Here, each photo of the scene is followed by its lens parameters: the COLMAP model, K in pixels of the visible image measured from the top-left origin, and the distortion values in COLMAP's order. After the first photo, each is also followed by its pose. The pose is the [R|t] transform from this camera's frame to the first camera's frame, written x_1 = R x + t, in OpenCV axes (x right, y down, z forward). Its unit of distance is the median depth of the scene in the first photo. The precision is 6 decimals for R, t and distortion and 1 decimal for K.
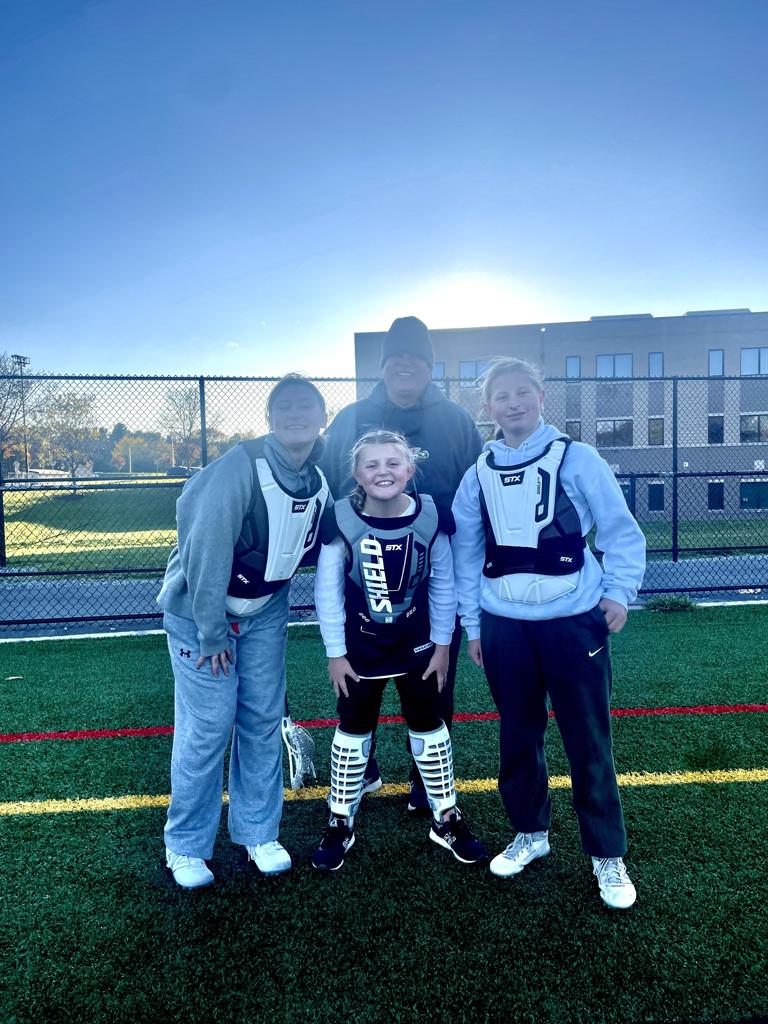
lens RADIAL K [[775.0, 0, 384.3], [0, 775.0, 513.2], [0, 0, 1]] dist [0.007591, 0.001245]
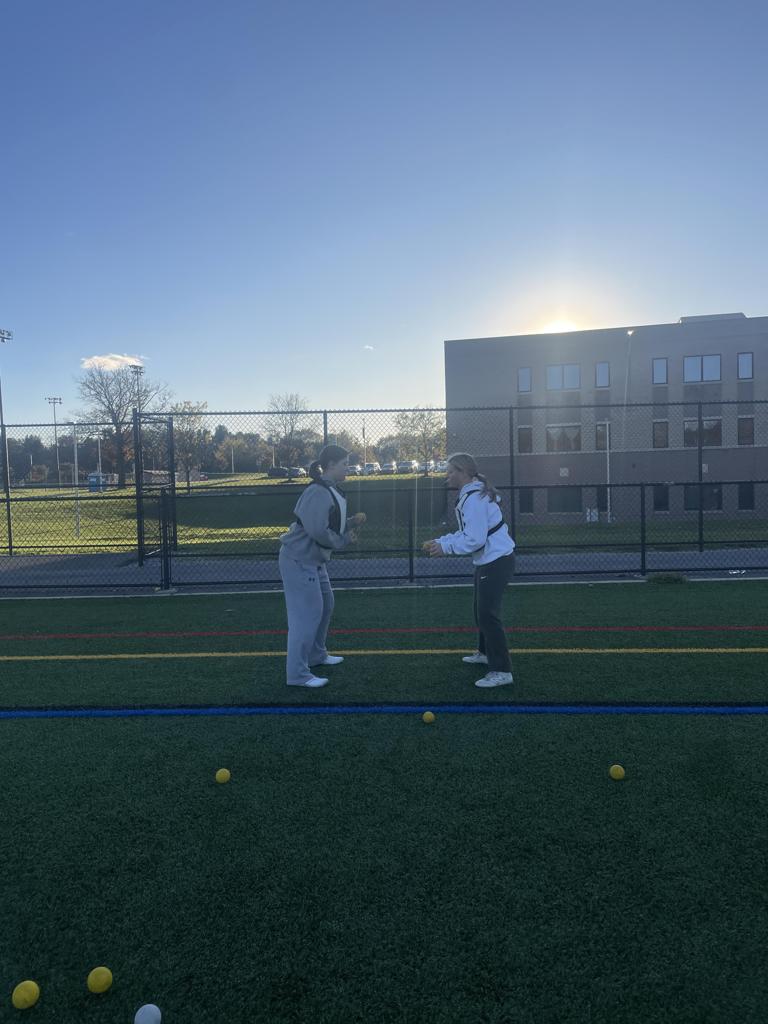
lens RADIAL K [[775.0, 0, 383.8], [0, 775.0, 512.8], [0, 0, 1]] dist [0.007591, 0.001245]
pose [[0.992963, 0.002190, -0.118404, 0.018779], [-0.001985, 0.999996, 0.001851, -0.000625], [0.118408, -0.001603, 0.992964, -0.240143]]
